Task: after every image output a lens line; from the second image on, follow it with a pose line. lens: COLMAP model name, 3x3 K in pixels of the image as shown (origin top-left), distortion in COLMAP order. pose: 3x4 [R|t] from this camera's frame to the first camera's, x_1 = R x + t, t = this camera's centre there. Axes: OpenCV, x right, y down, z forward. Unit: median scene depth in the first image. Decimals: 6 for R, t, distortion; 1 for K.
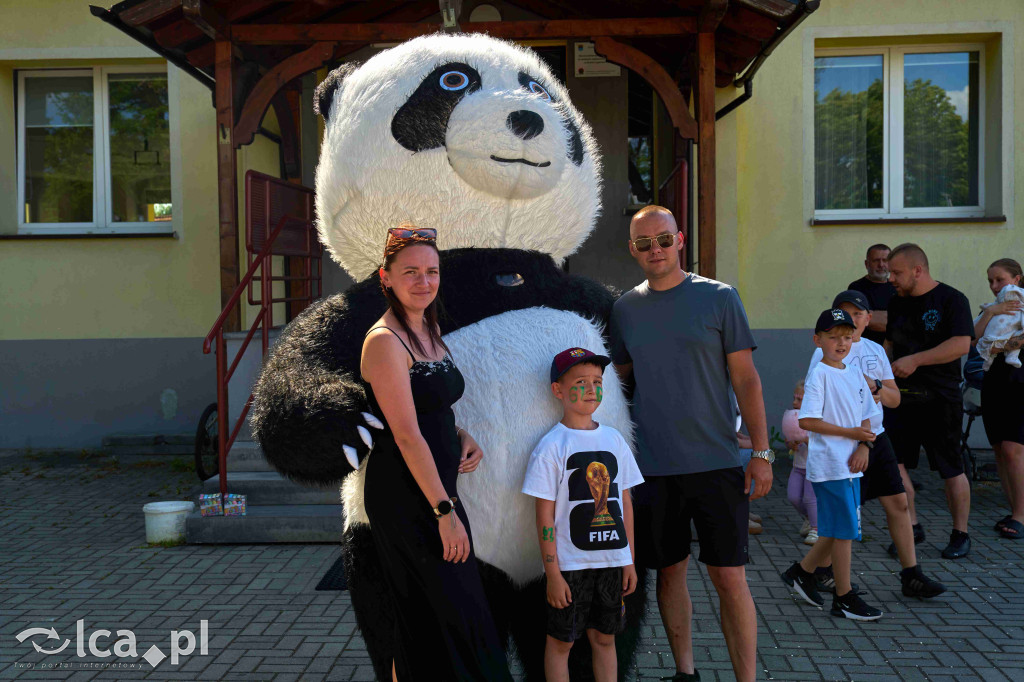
lens RADIAL K [[1122.9, 0, 511.1], [0, 1122.9, 358.9], [0, 0, 1]] dist [0.049644, 0.000000]
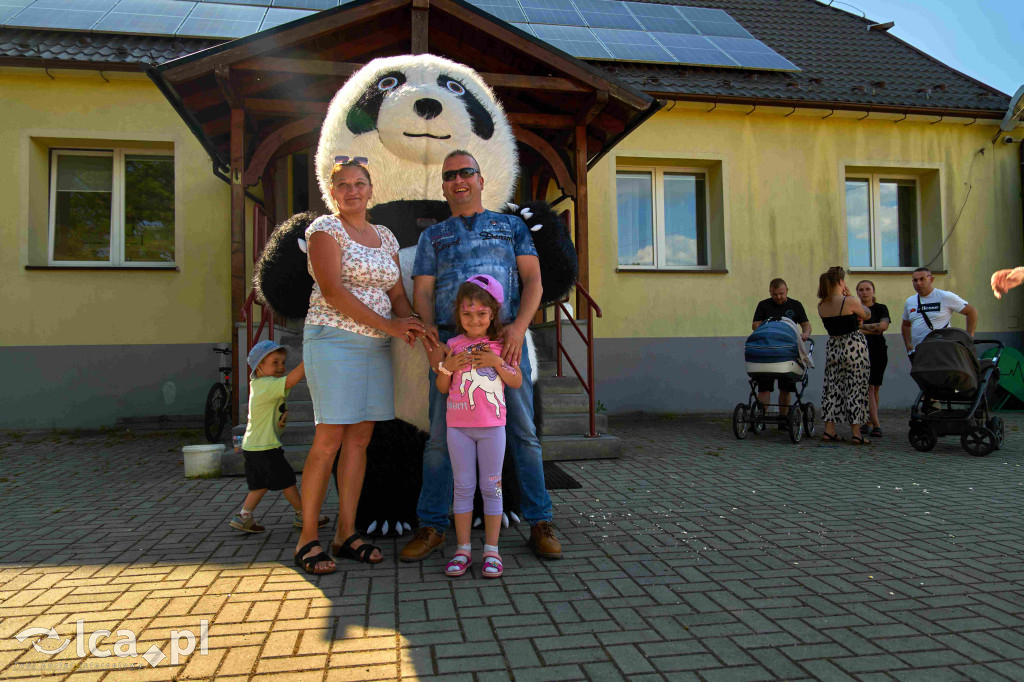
lens RADIAL K [[669.1, 0, 503.5], [0, 669.1, 348.4], [0, 0, 1]] dist [0.005353, -0.010842]
pose [[0.974412, 0.000762, 0.224767, -0.108050], [0.016072, 0.997198, -0.073055, 0.058902], [-0.224193, 0.074798, 0.971670, 0.149733]]
